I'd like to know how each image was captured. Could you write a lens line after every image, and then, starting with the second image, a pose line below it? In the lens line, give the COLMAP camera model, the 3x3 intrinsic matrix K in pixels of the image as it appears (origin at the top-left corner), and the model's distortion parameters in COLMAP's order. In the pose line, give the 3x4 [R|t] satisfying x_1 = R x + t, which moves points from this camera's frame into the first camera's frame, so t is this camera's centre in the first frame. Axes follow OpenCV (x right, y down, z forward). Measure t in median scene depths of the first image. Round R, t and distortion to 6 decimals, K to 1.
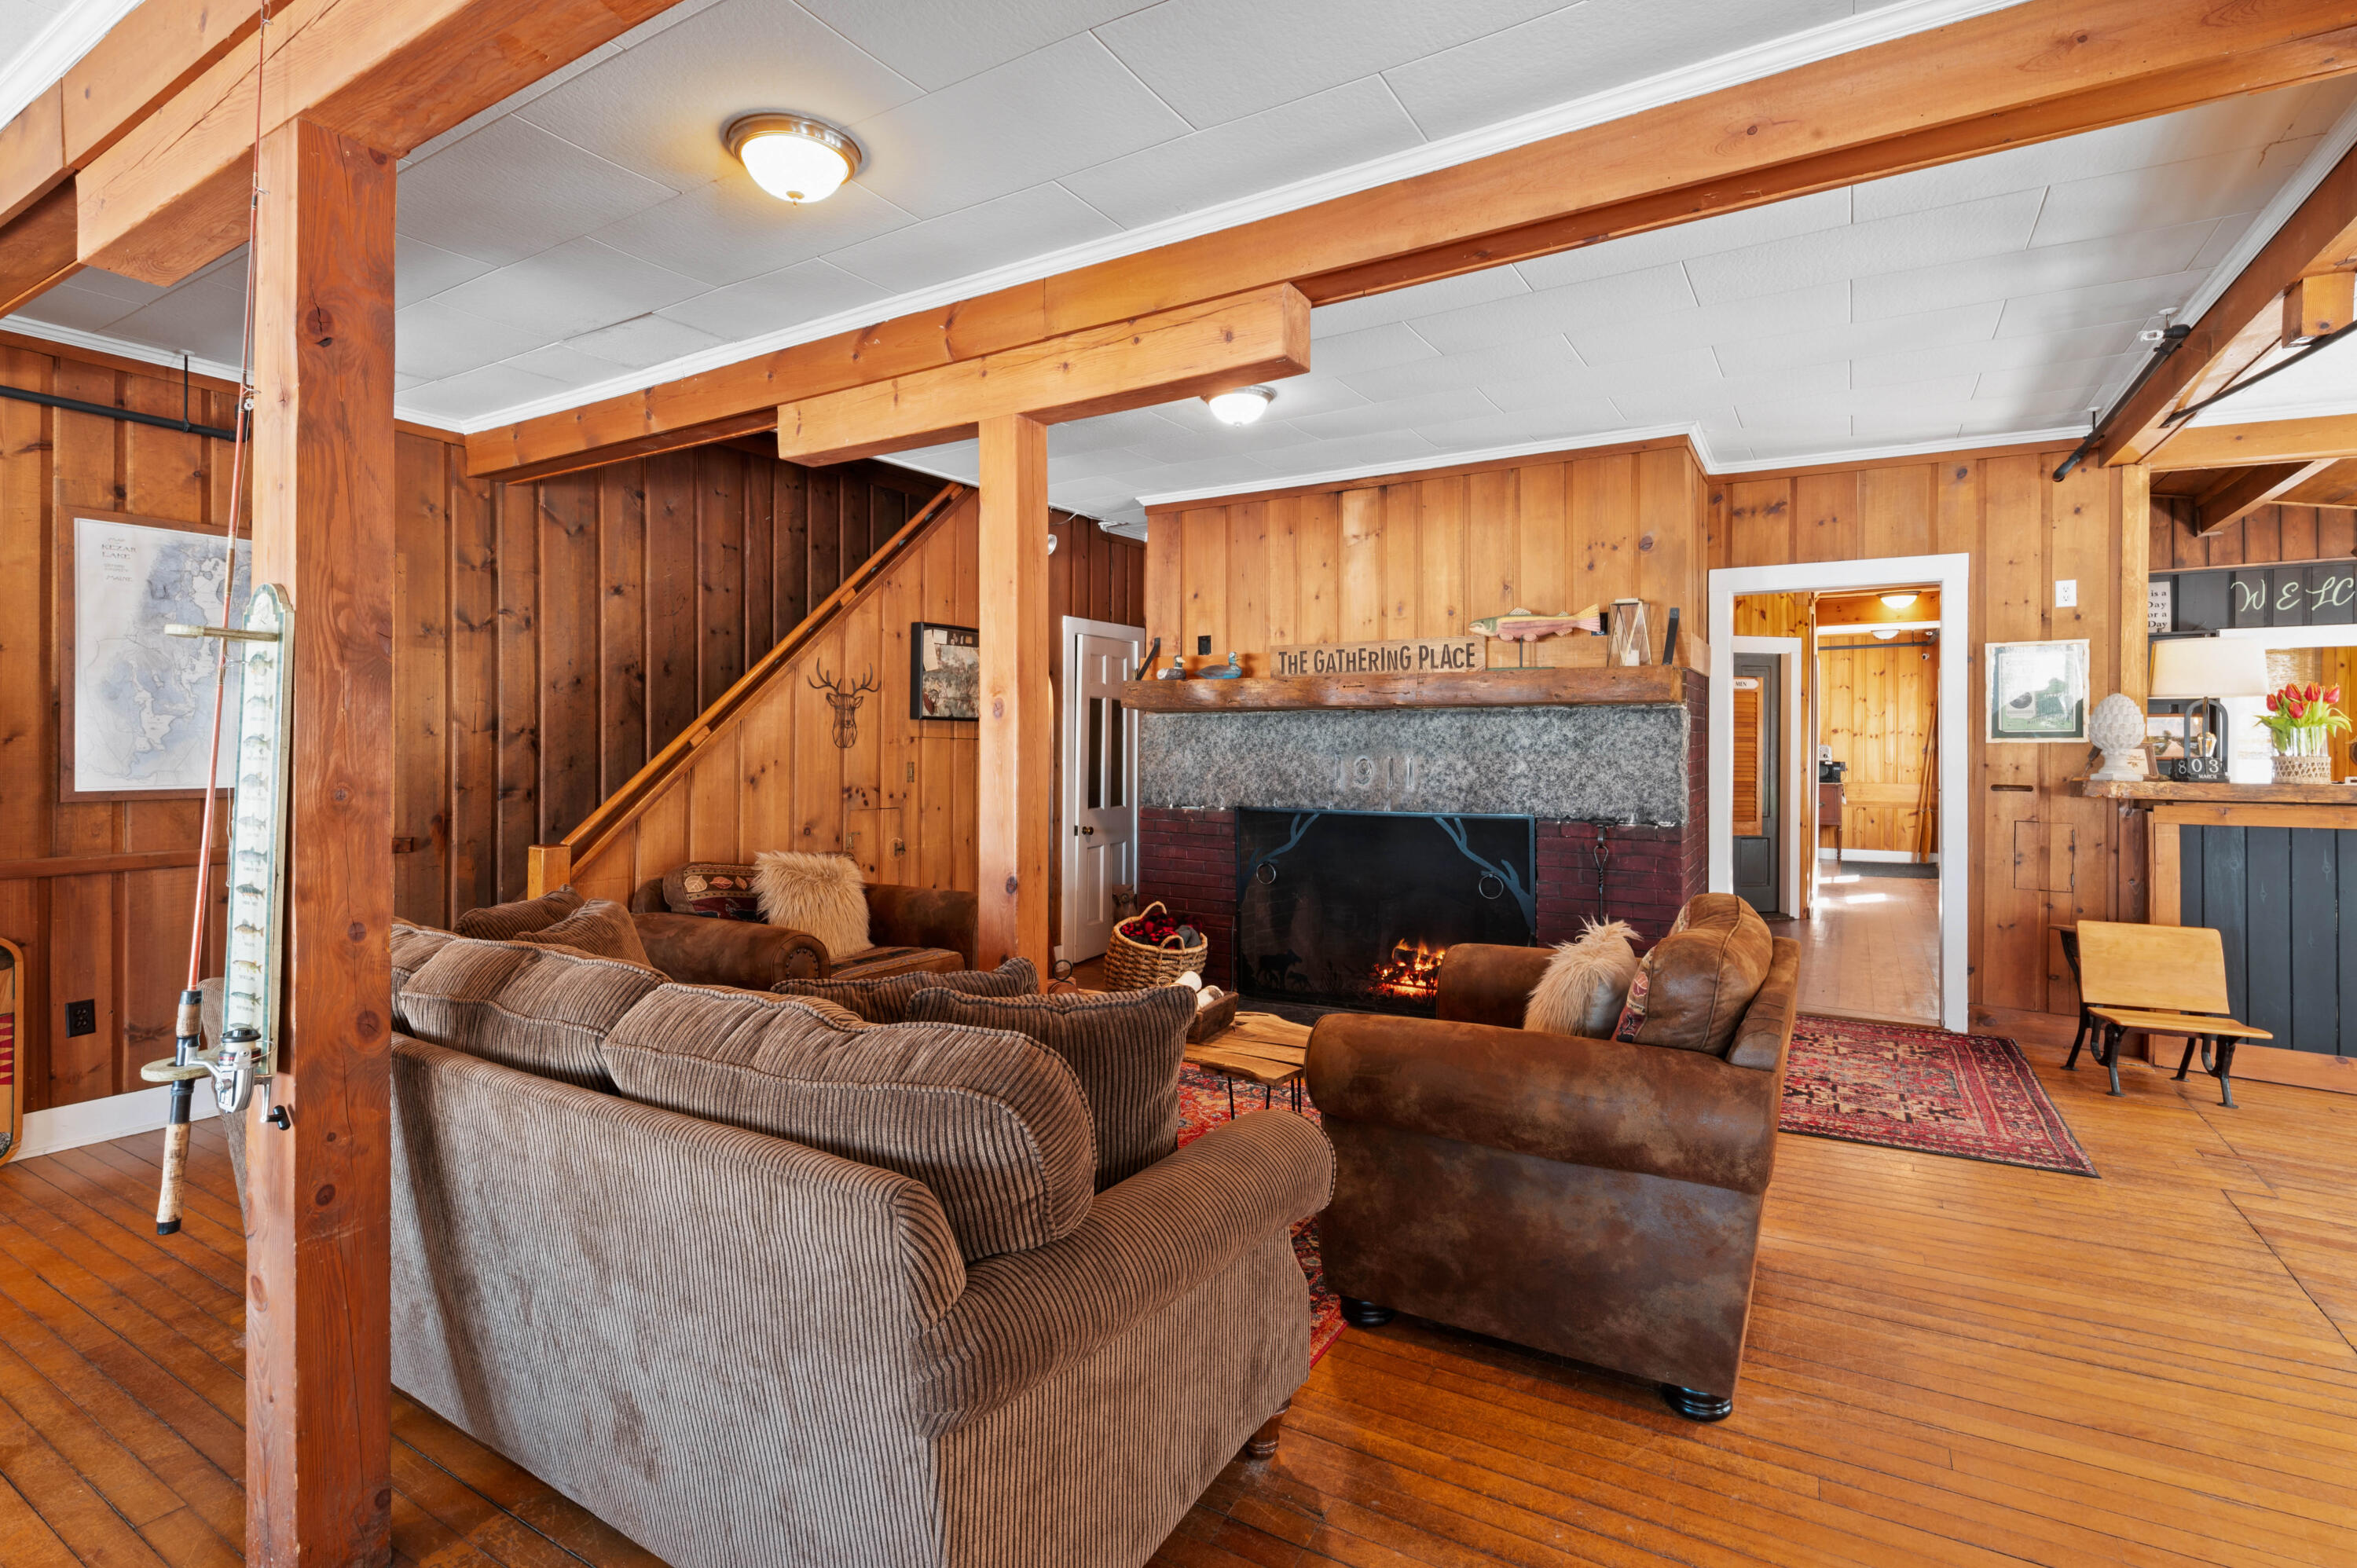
lens RADIAL K [[1110.0, 0, 1190.3], [0, 1110.0, 741.6], [0, 0, 1]] dist [0.001085, -0.000260]
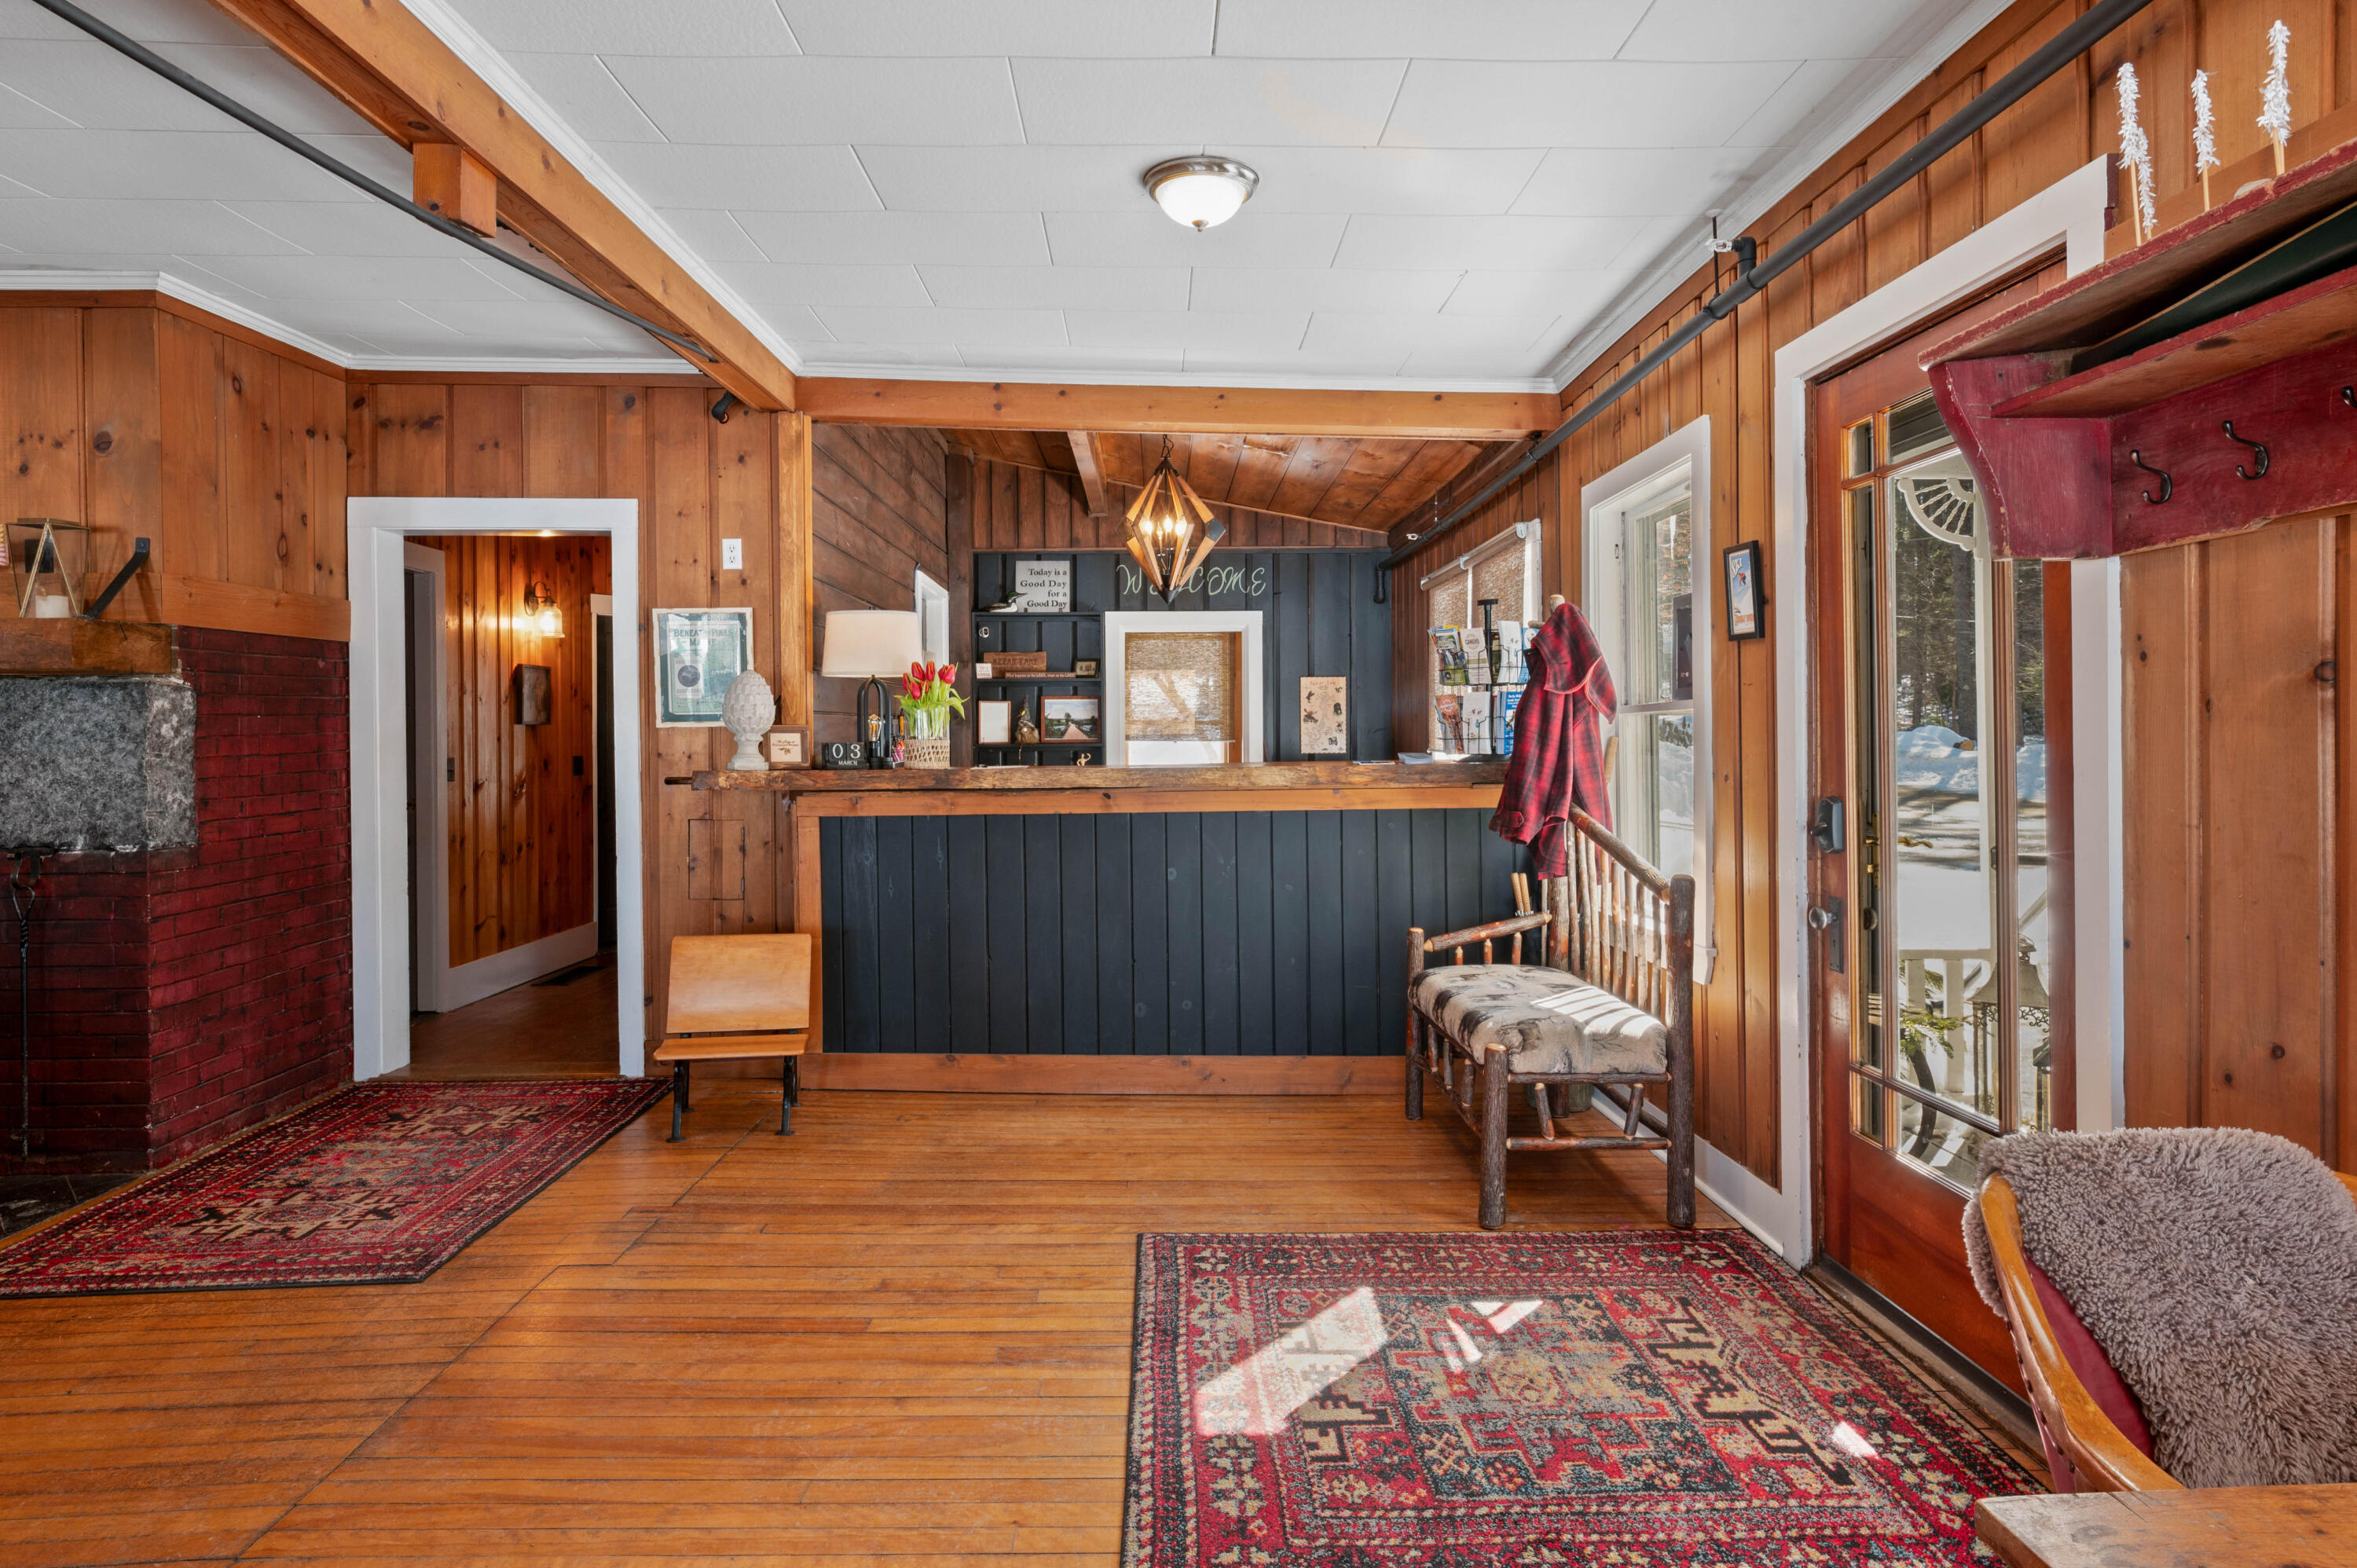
lens RADIAL K [[1313.9, 0, 1192.7], [0, 1313.9, 733.1], [0, 0, 1]] dist [0.018584, -0.001820]
pose [[0.846837, -0.010445, 0.531750, 0.540037], [0.009020, 0.999945, 0.005276, 0.003673], [-0.531776, 0.000328, 0.846885, -0.056853]]
